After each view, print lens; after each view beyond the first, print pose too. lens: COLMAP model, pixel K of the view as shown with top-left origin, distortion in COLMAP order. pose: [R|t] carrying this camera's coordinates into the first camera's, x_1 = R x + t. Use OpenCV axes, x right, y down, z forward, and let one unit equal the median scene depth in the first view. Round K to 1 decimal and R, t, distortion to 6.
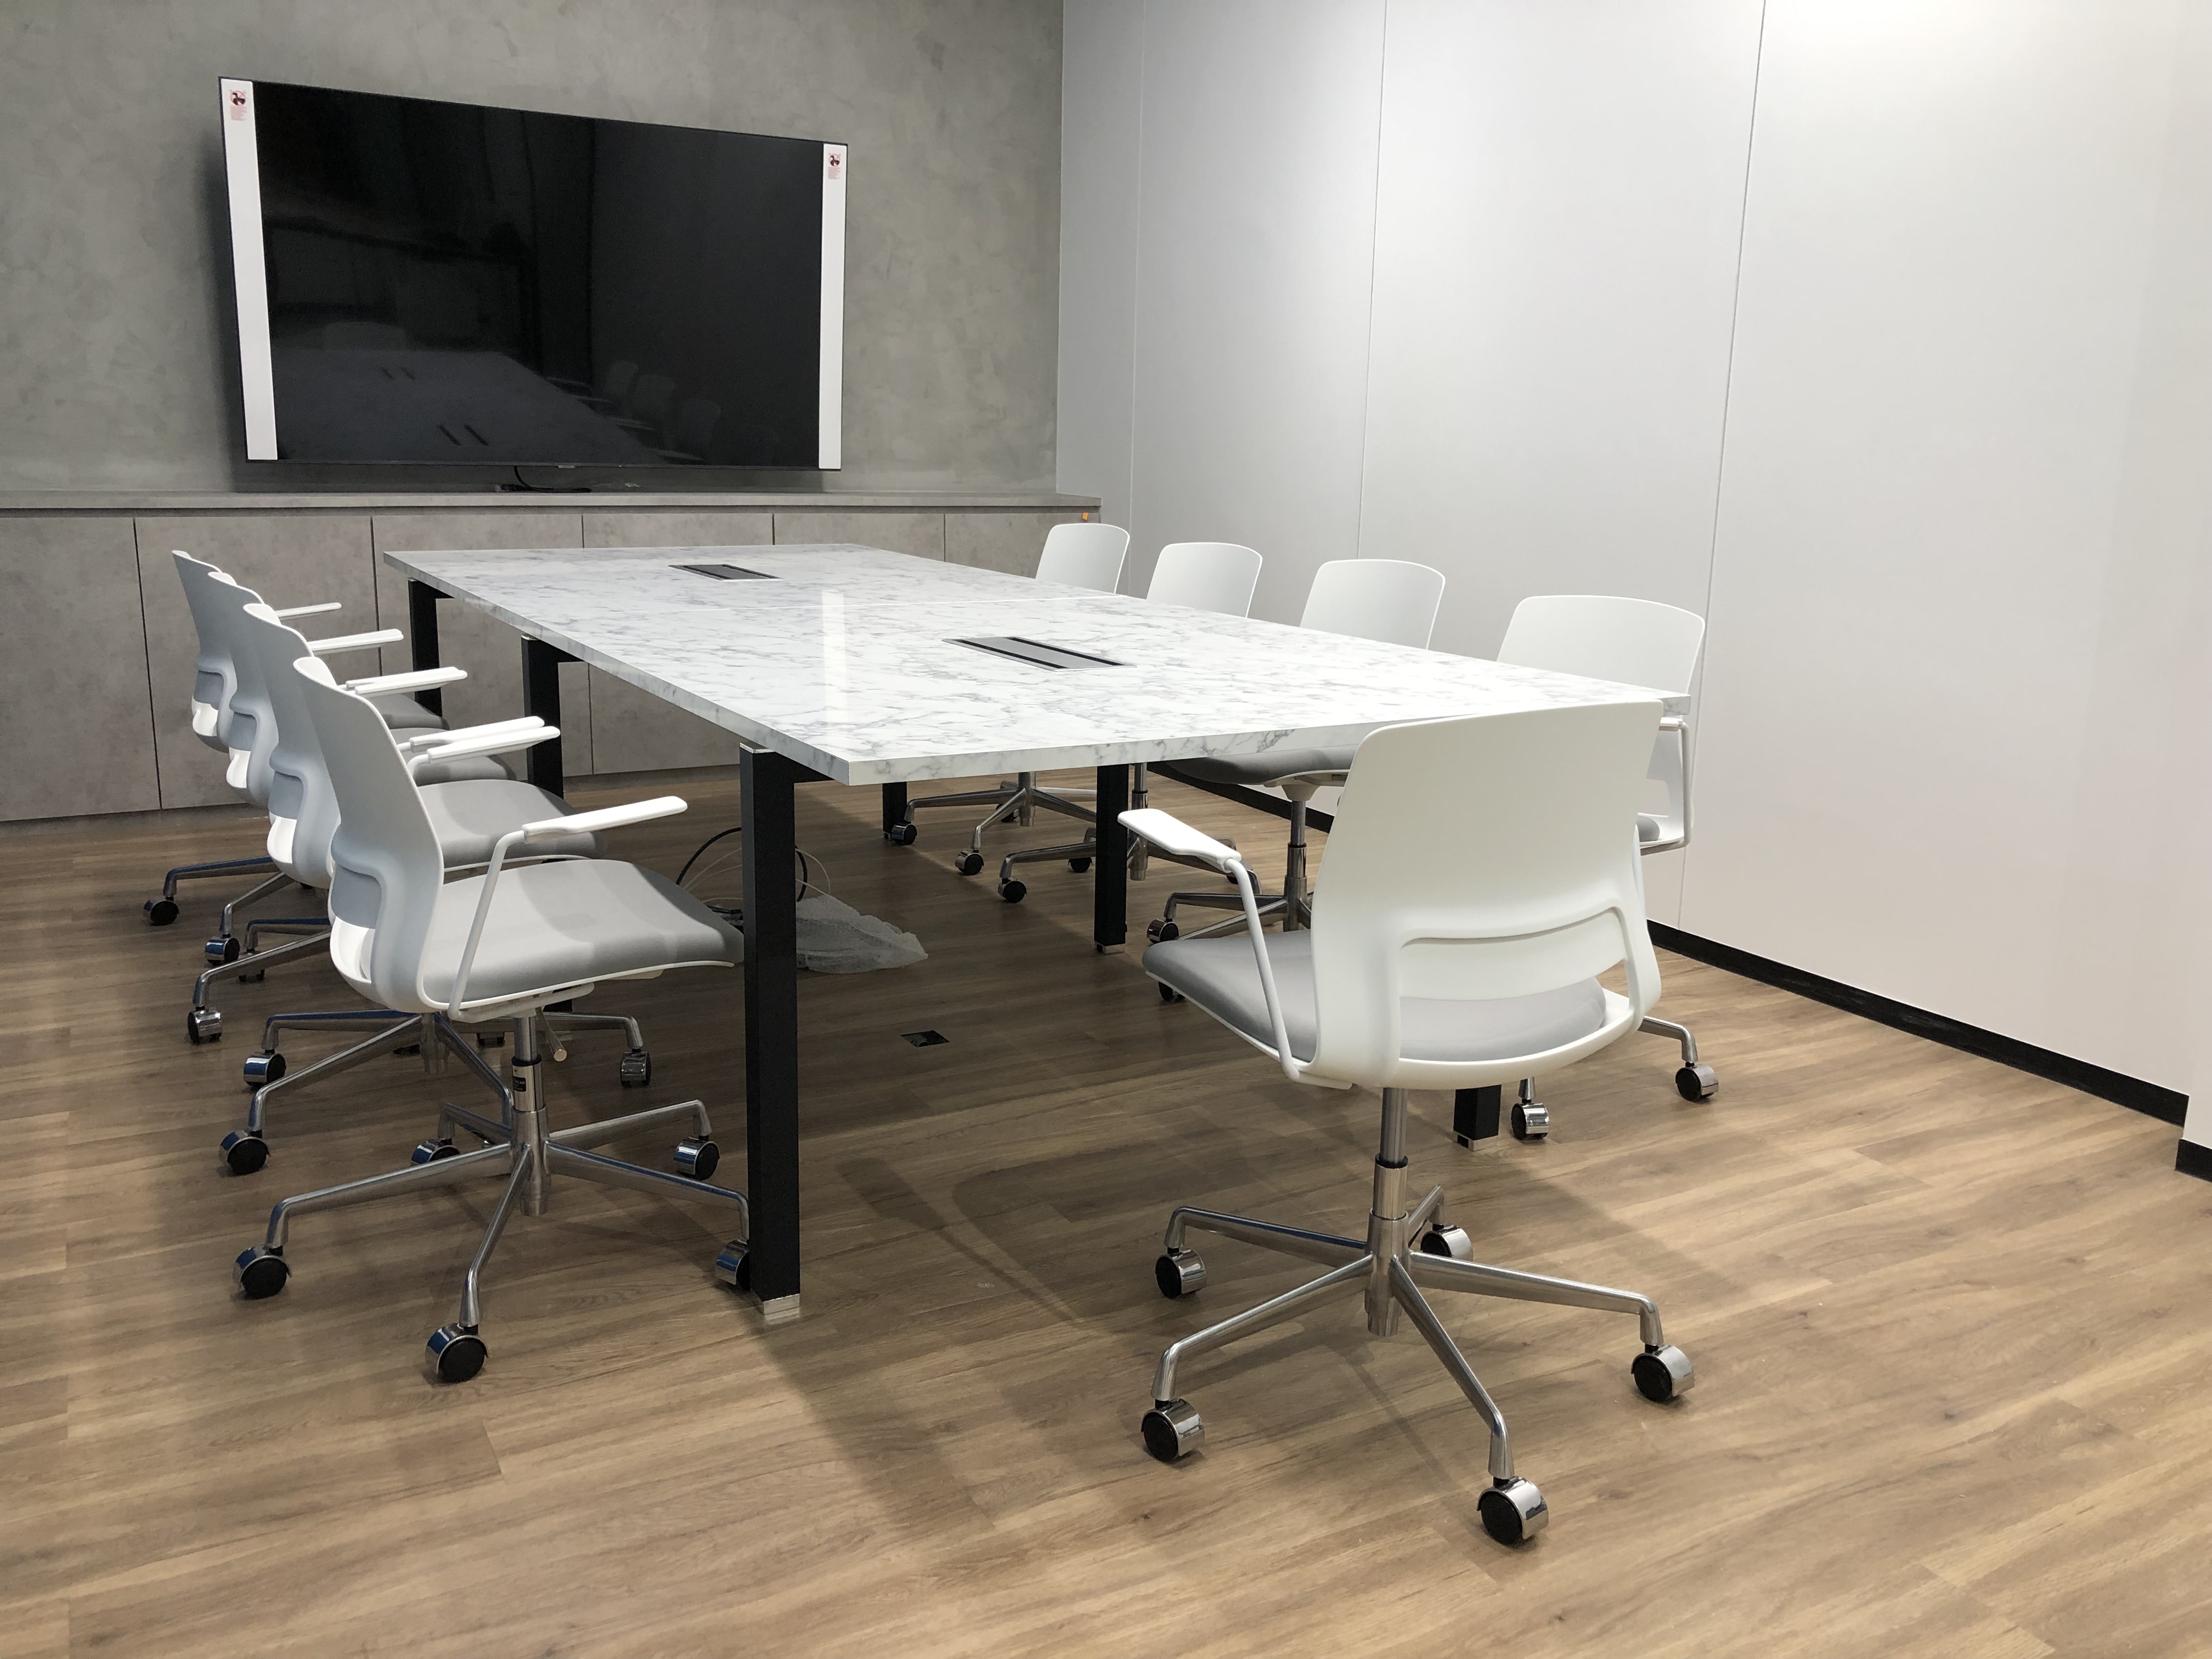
lens RADIAL K [[1829.6, 0, 1123.5], [0, 1829.6, 825.0], [0, 0, 1]] dist [0.005812, 0.012243]
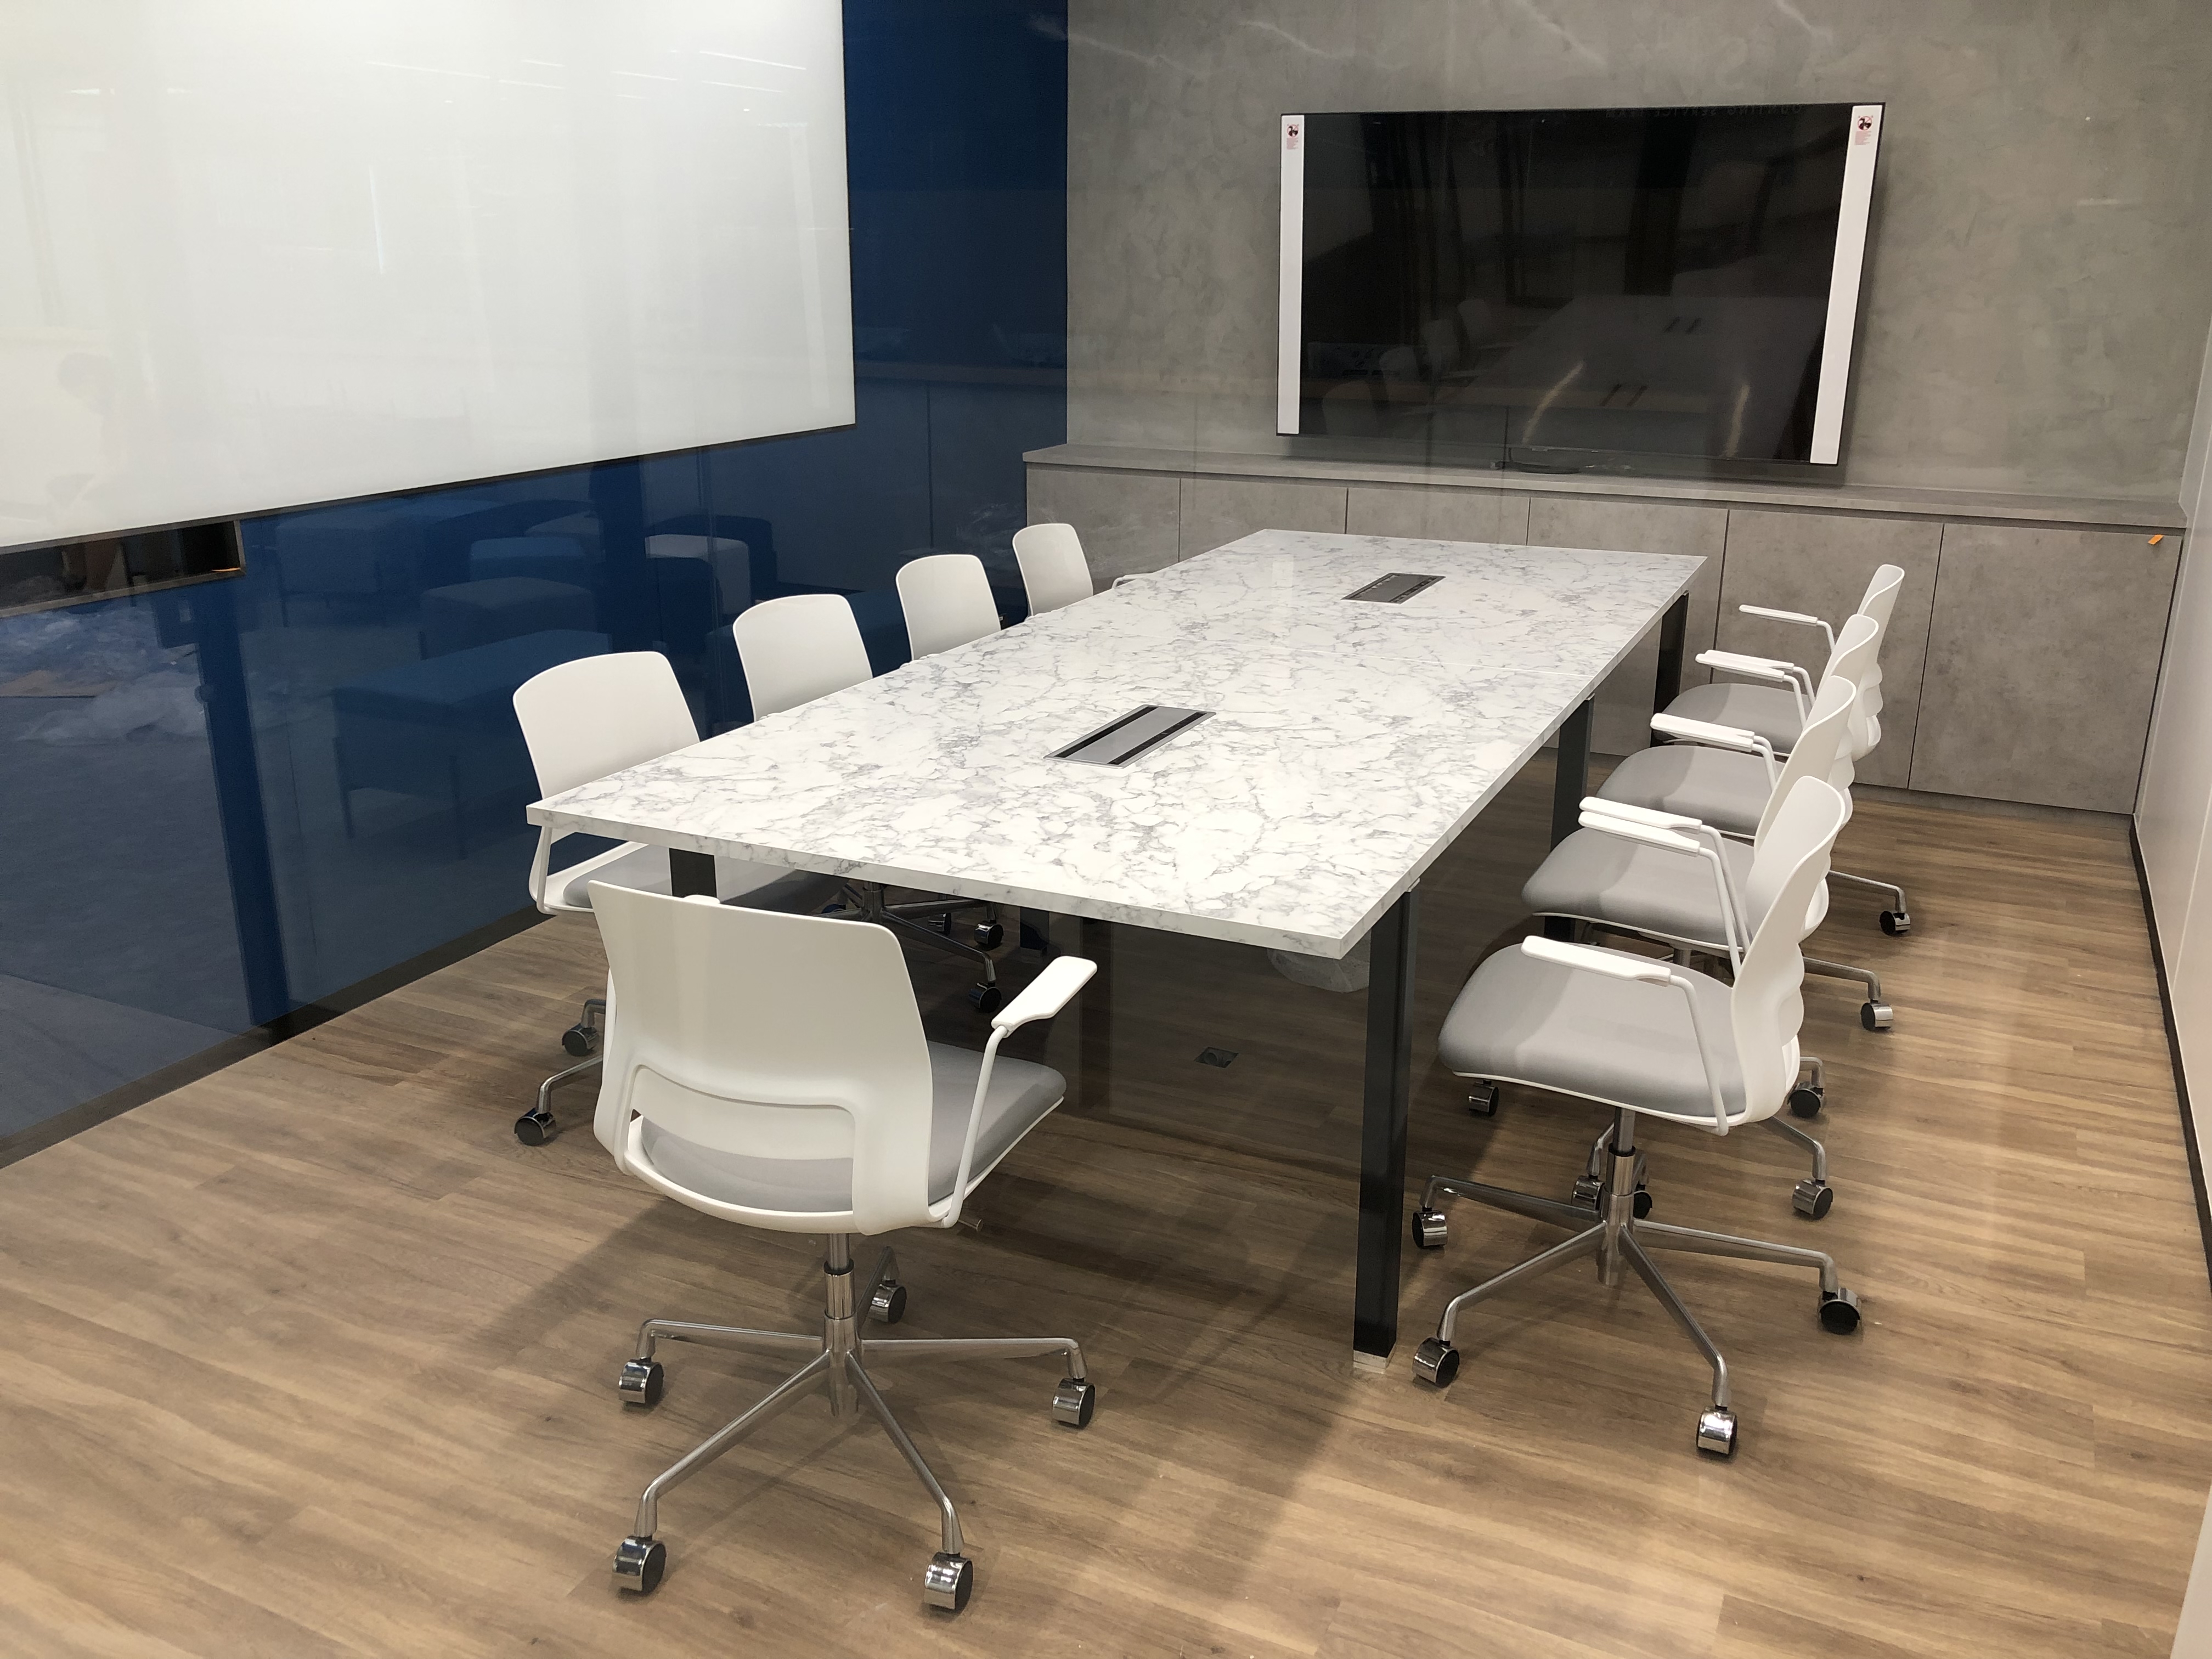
lens RADIAL K [[1846.4, 0, 1147.0], [0, 1846.4, 829.1], [0, 0, 1]] dist [0.068641, -0.158052]
pose [[0.578527, 0.231870, -0.782012, 0.987666], [-0.171327, 0.971899, 0.161426, -0.262561], [0.797467, 0.040591, 0.601996, 0.432212]]
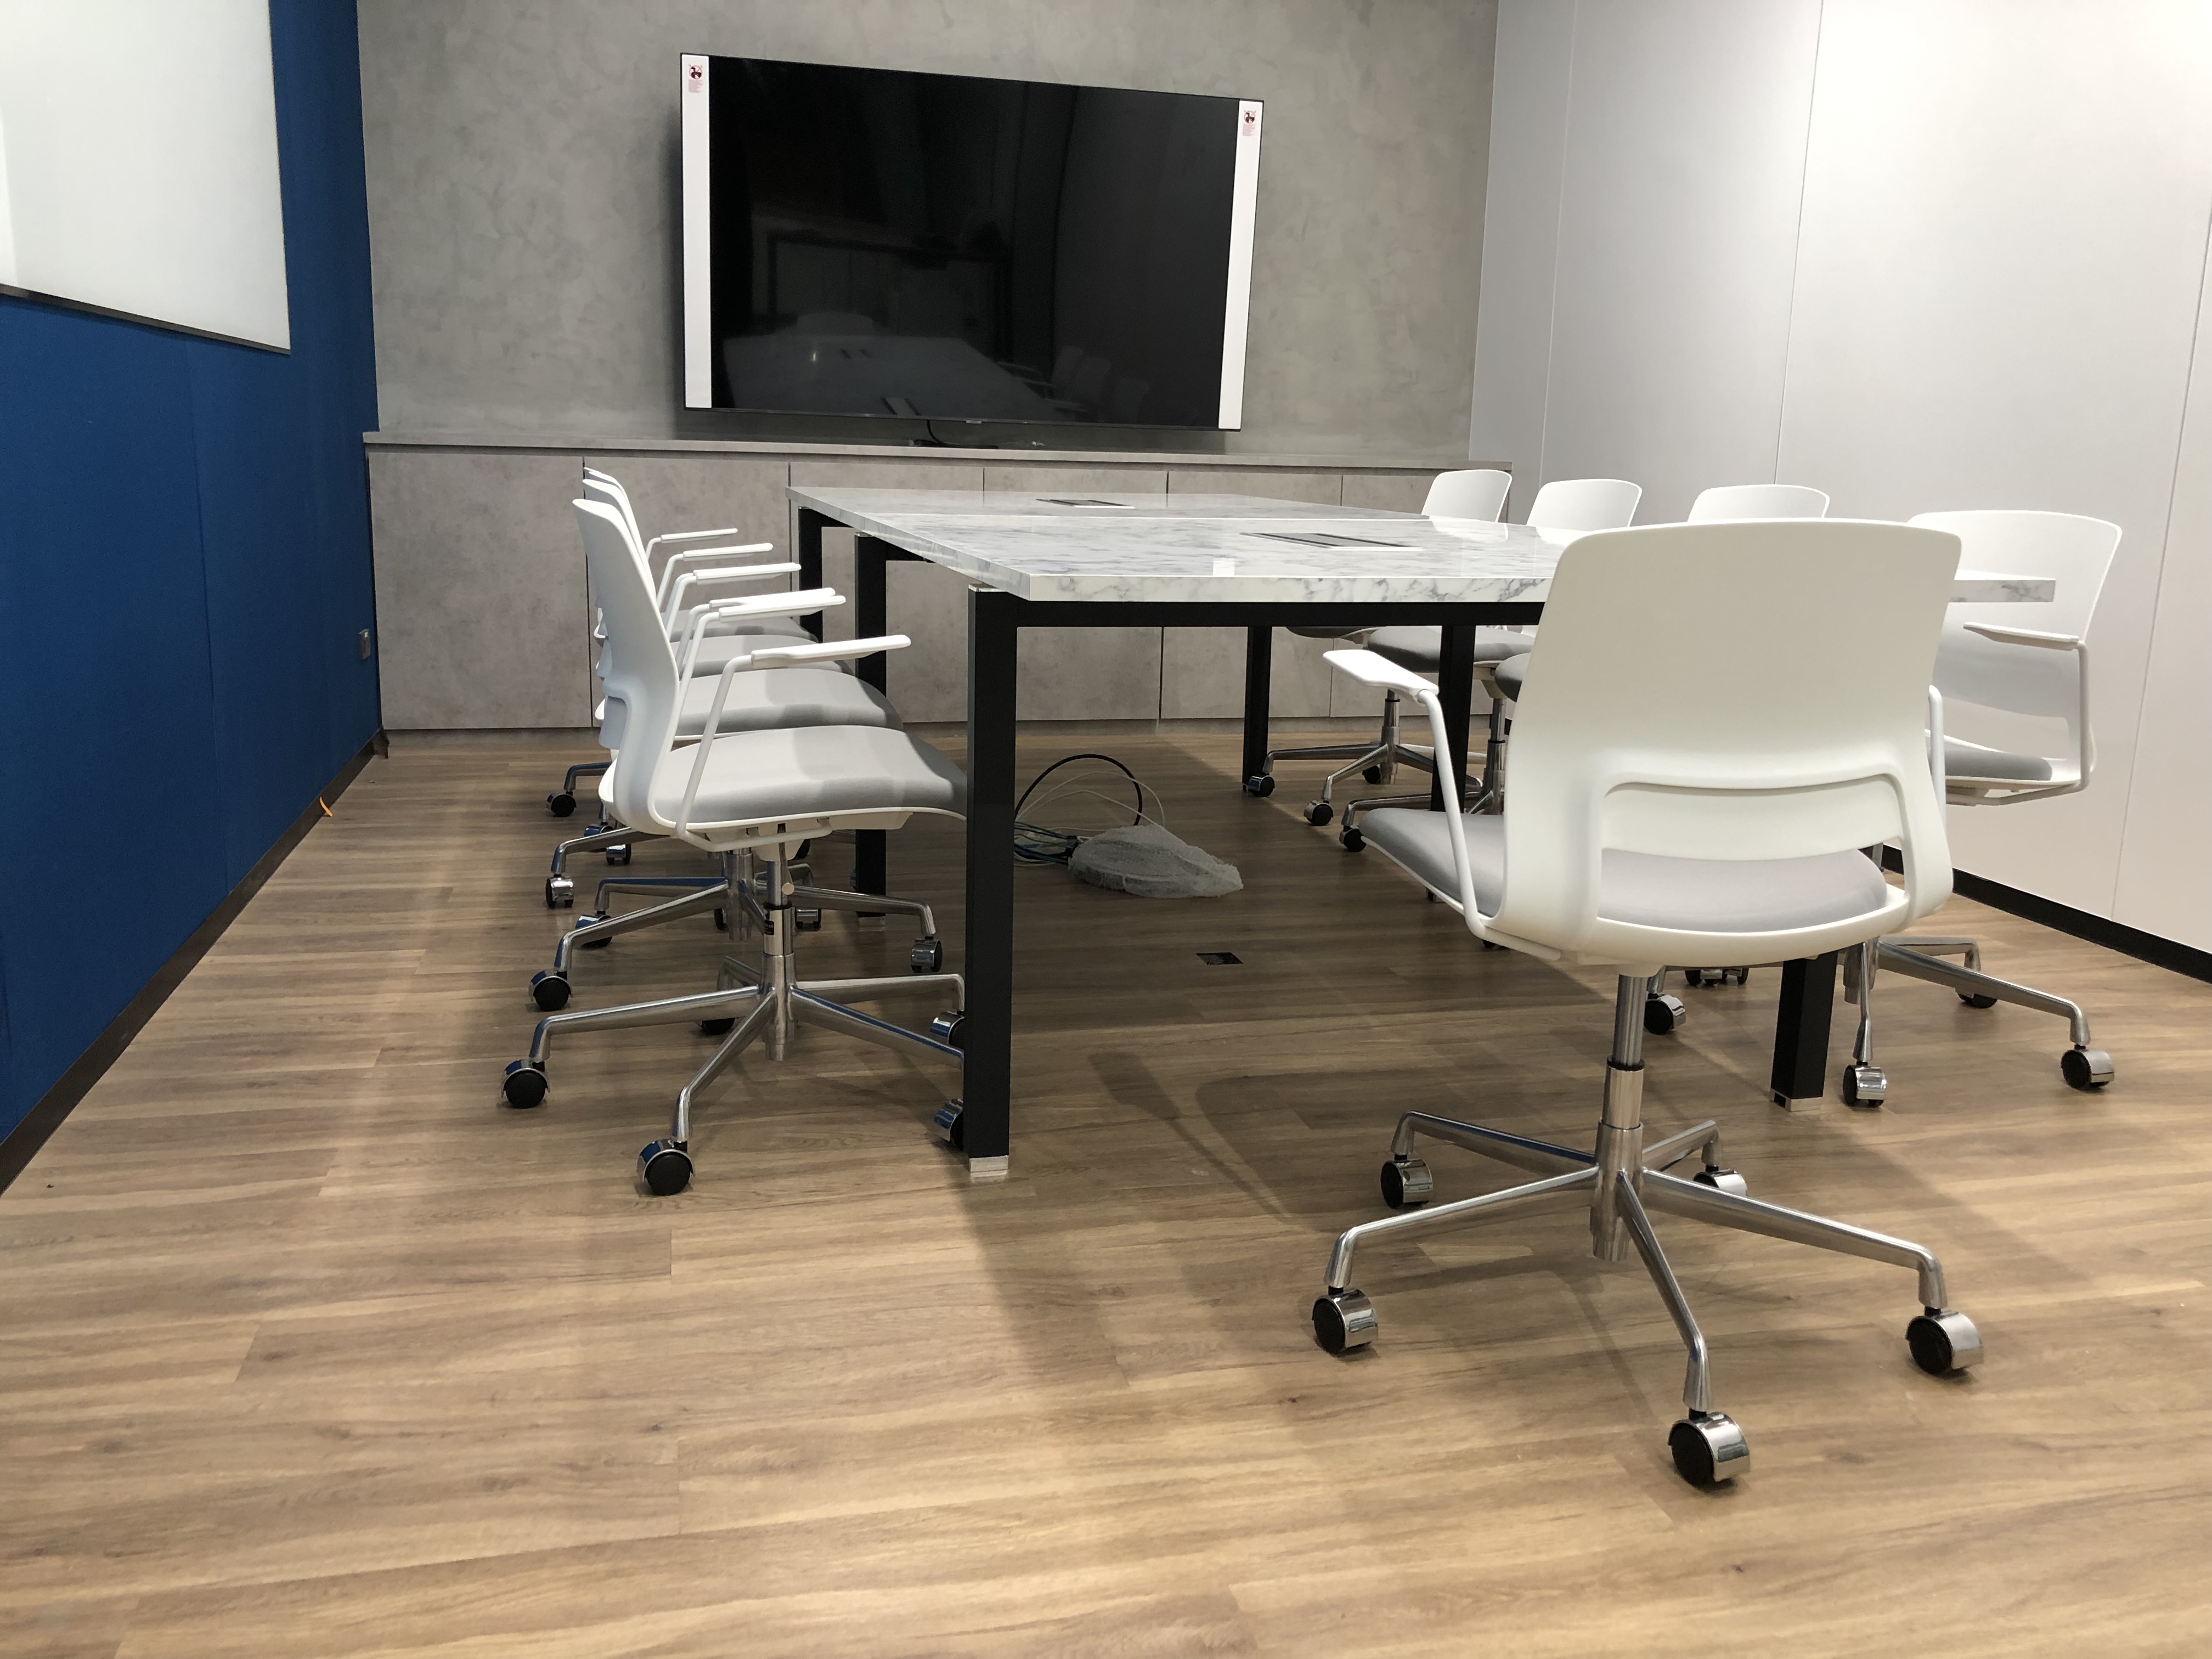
lens RADIAL K [[1829.6, 0, 1123.5], [0, 1829.6, 825.0], [0, 0, 1]] dist [0.005812, 0.012243]
pose [[0.964748, 0.055593, -0.257238, 0.124248], [-0.060552, 0.998100, -0.011392, 0.086164], [0.256116, 0.026567, 0.966281, 0.066435]]
